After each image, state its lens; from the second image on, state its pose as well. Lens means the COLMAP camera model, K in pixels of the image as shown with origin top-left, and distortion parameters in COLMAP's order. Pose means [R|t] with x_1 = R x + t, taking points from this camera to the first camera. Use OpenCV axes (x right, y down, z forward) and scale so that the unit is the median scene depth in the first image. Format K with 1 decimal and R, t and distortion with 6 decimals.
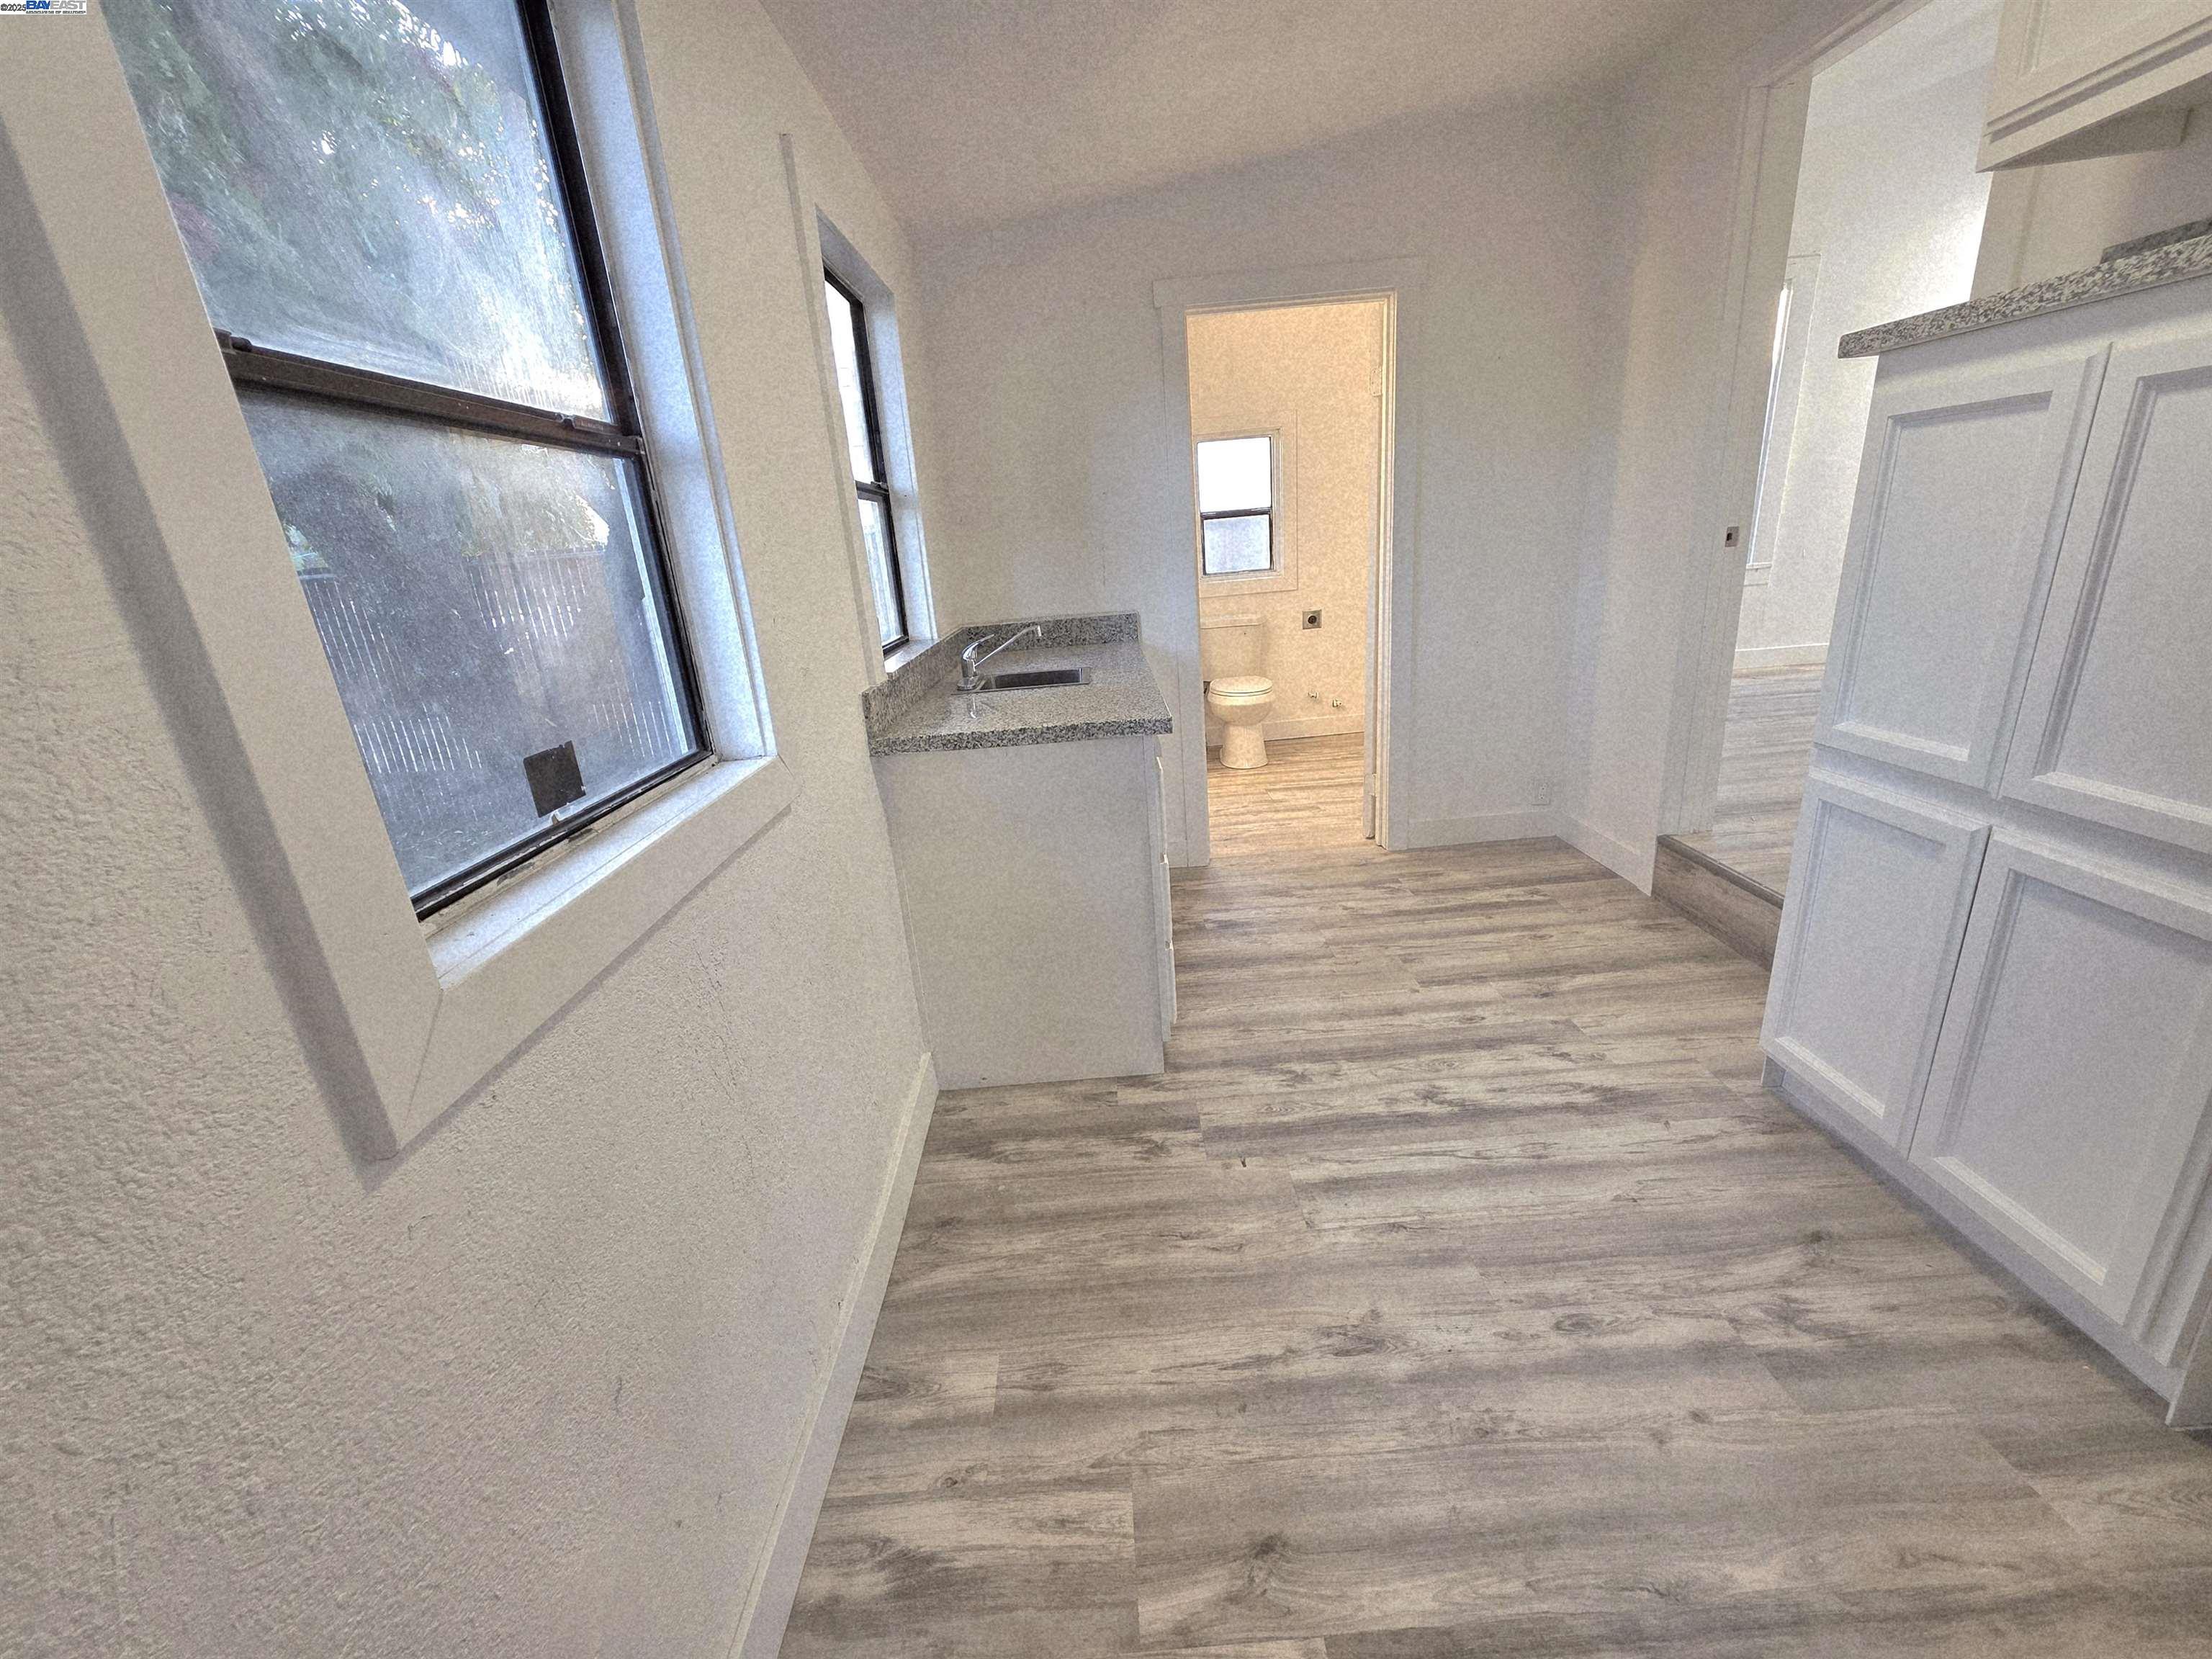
lens RADIAL K [[883.9, 0, 1110.5], [0, 883.9, 835.7], [0, 0, 1]] dist [-0.000077, 0.000221]
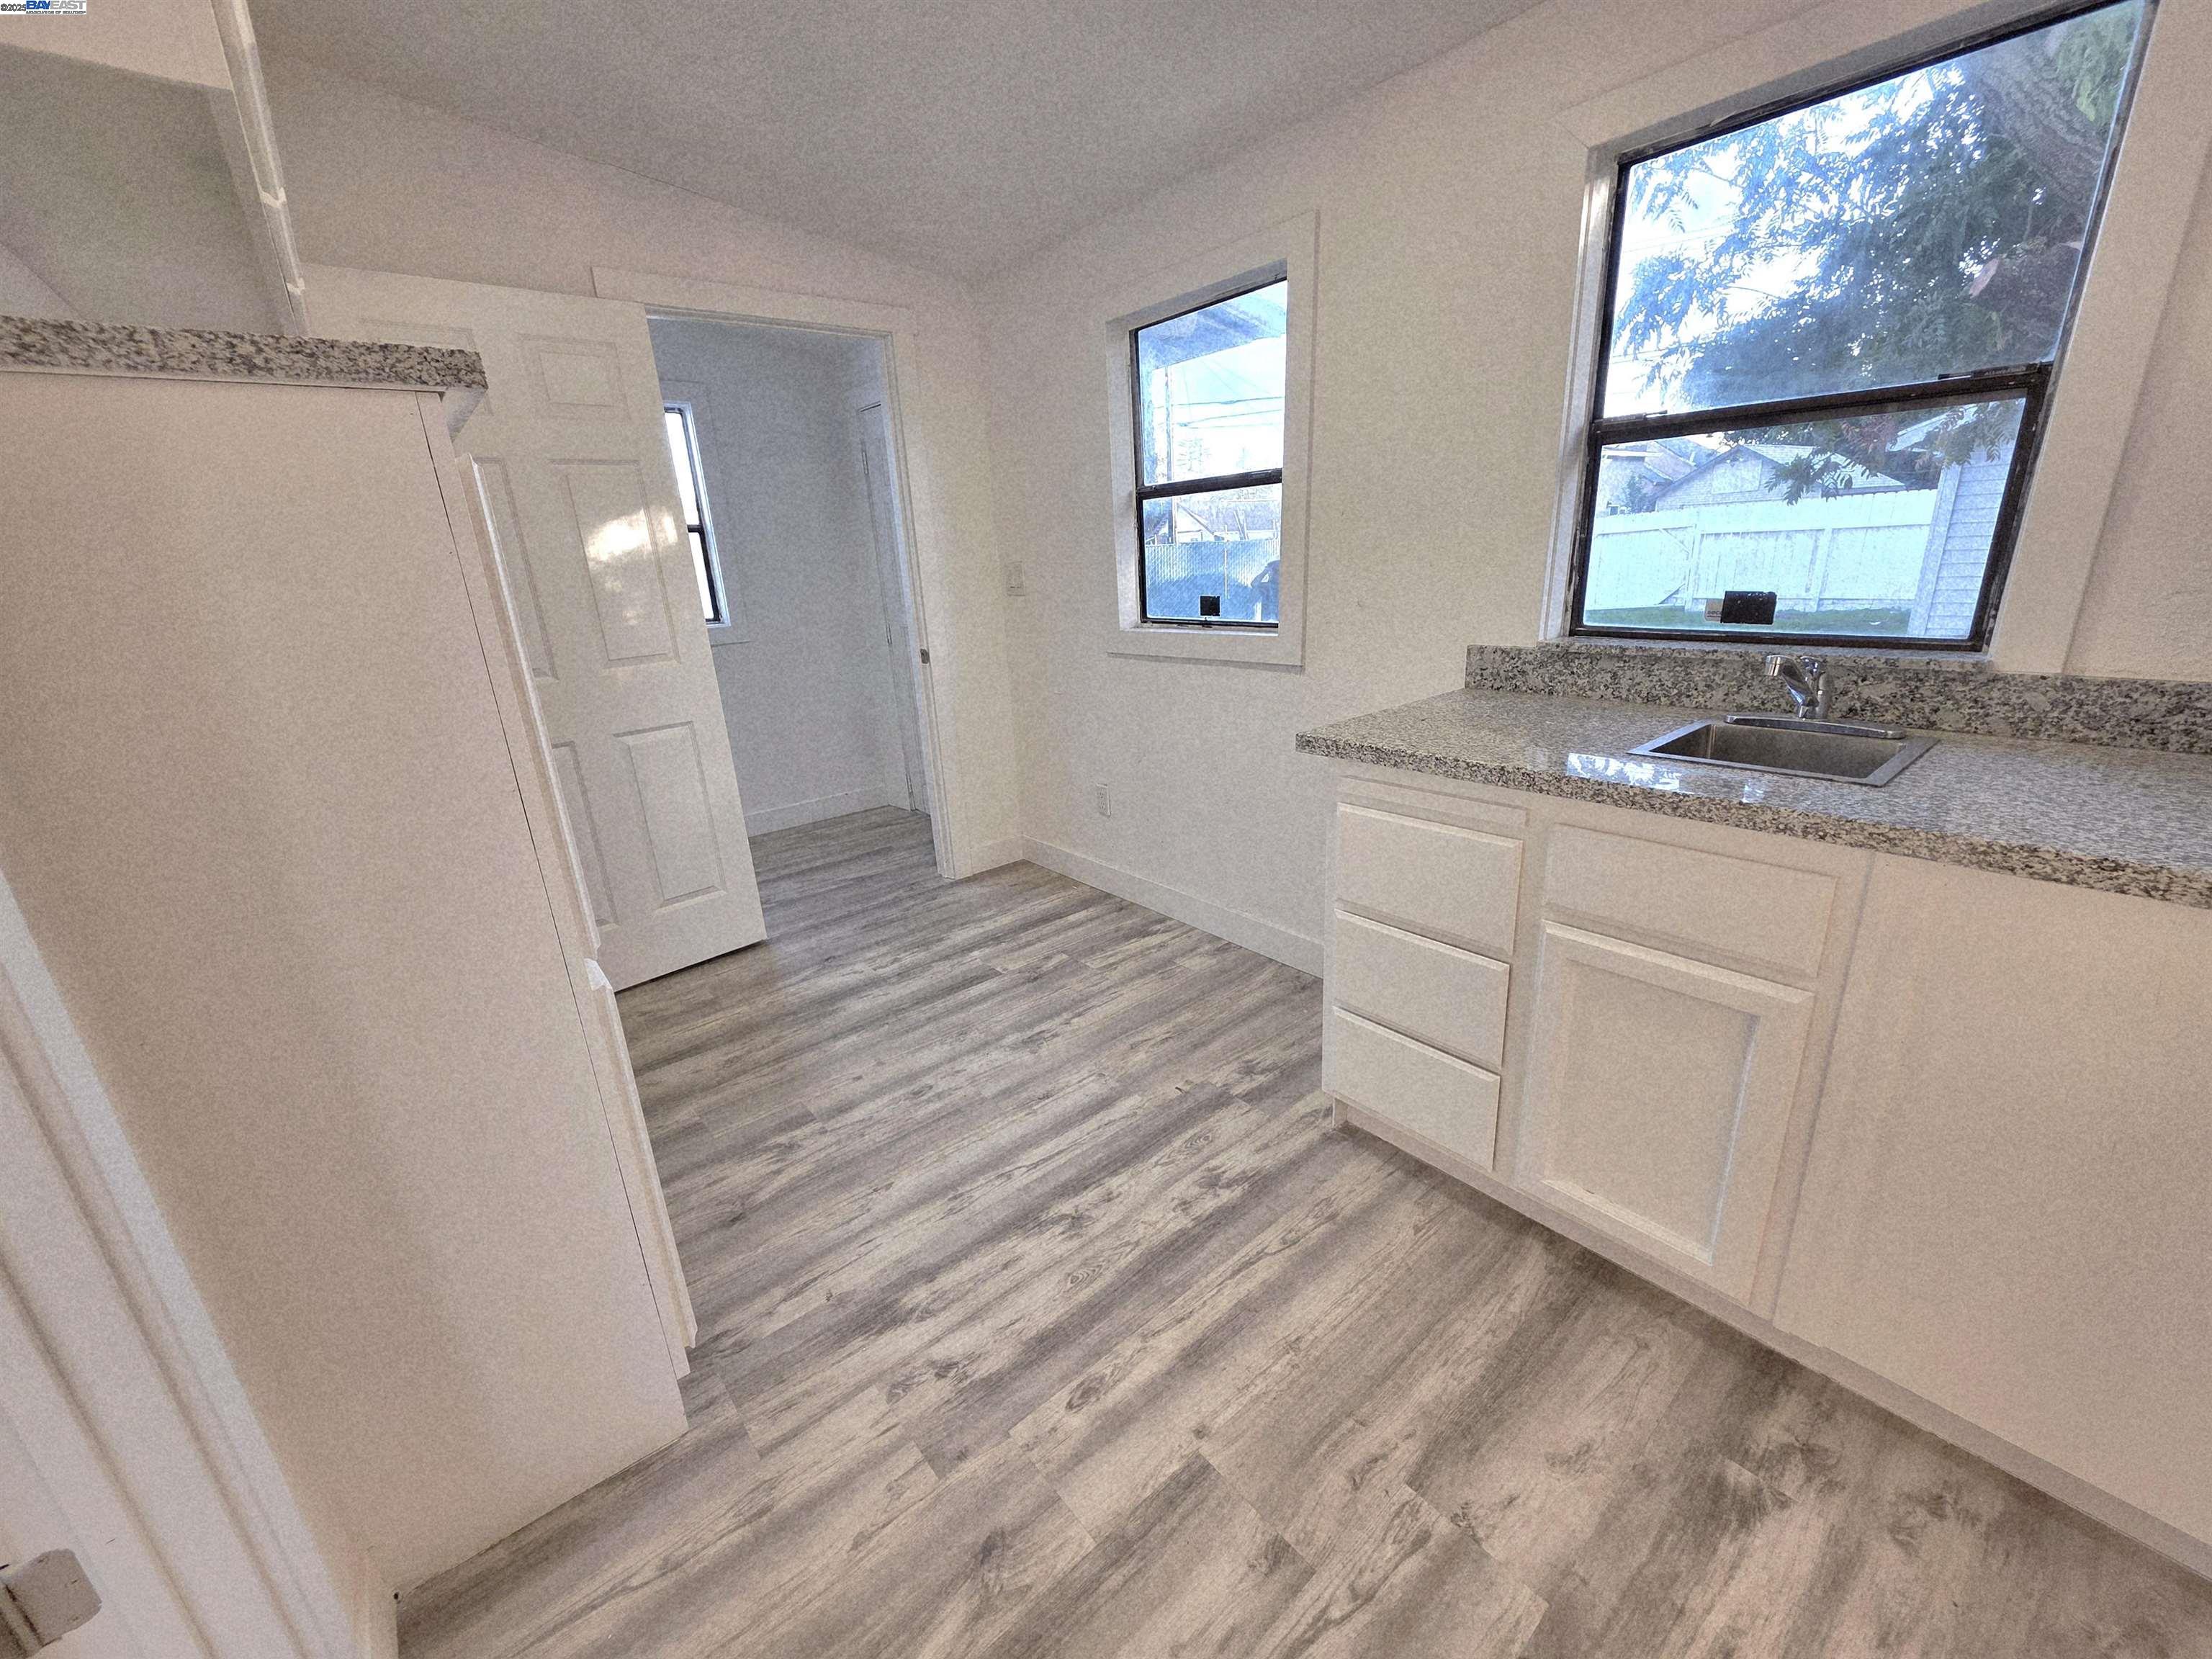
lens RADIAL K [[883.9, 0, 1107.1], [0, 883.9, 825.1], [0, 0, 1]] dist [-0.000077, 0.000221]
pose [[-0.773711, 0.303897, -0.555894, 0.768426], [-0.087796, 0.817544, 0.569134, -0.567953], [0.627426, 0.489151, -0.605862, 1.483632]]
